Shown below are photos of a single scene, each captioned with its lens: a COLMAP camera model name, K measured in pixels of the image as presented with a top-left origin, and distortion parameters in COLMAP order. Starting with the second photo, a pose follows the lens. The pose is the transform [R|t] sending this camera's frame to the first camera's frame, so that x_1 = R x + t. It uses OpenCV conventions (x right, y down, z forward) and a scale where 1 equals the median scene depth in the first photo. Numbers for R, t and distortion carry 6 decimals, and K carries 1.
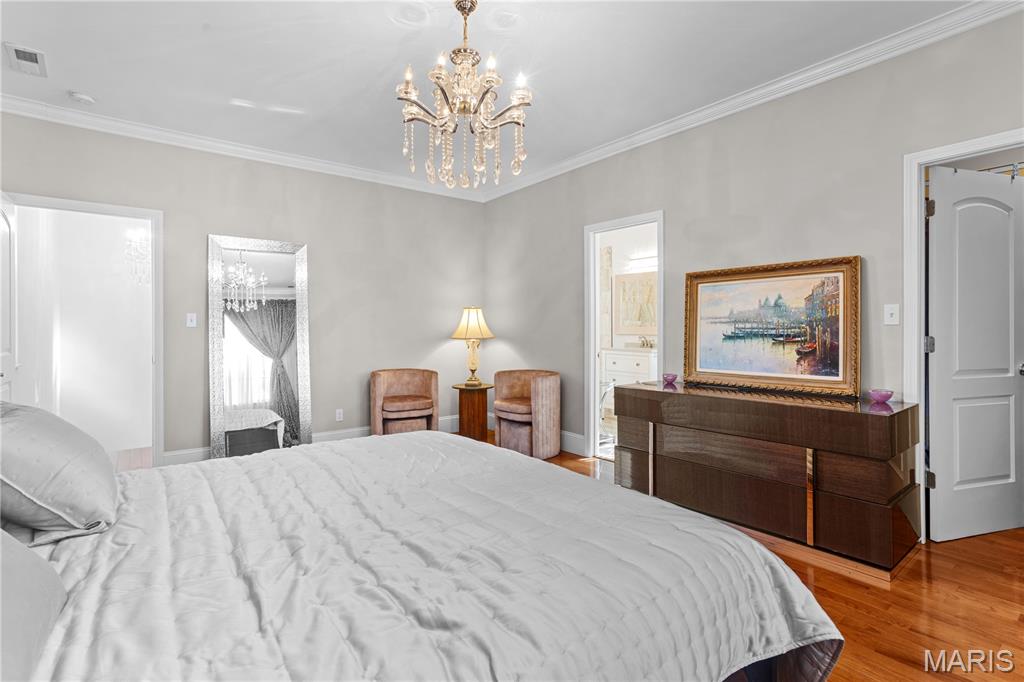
lens RADIAL K [[494.2, 0, 509.2], [0, 494.2, 329.4], [0, 0, 1]] dist [-0.000762, 0.001154]
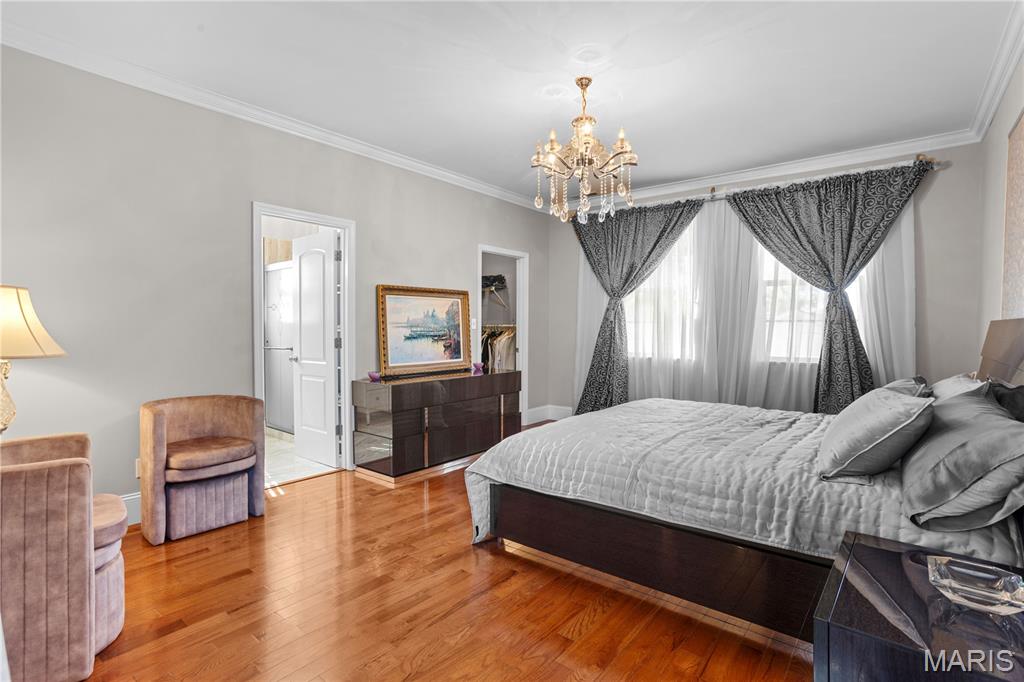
lens RADIAL K [[494.2, 0, 509.2], [0, 494.2, 329.4], [0, 0, 1]] dist [-0.000762, 0.001154]
pose [[-0.197181, -0.009373, 0.980322, -0.977544], [-0.007096, 0.999942, 0.008133, -0.021153], [-0.980341, -0.005353, -0.197236, 1.061275]]
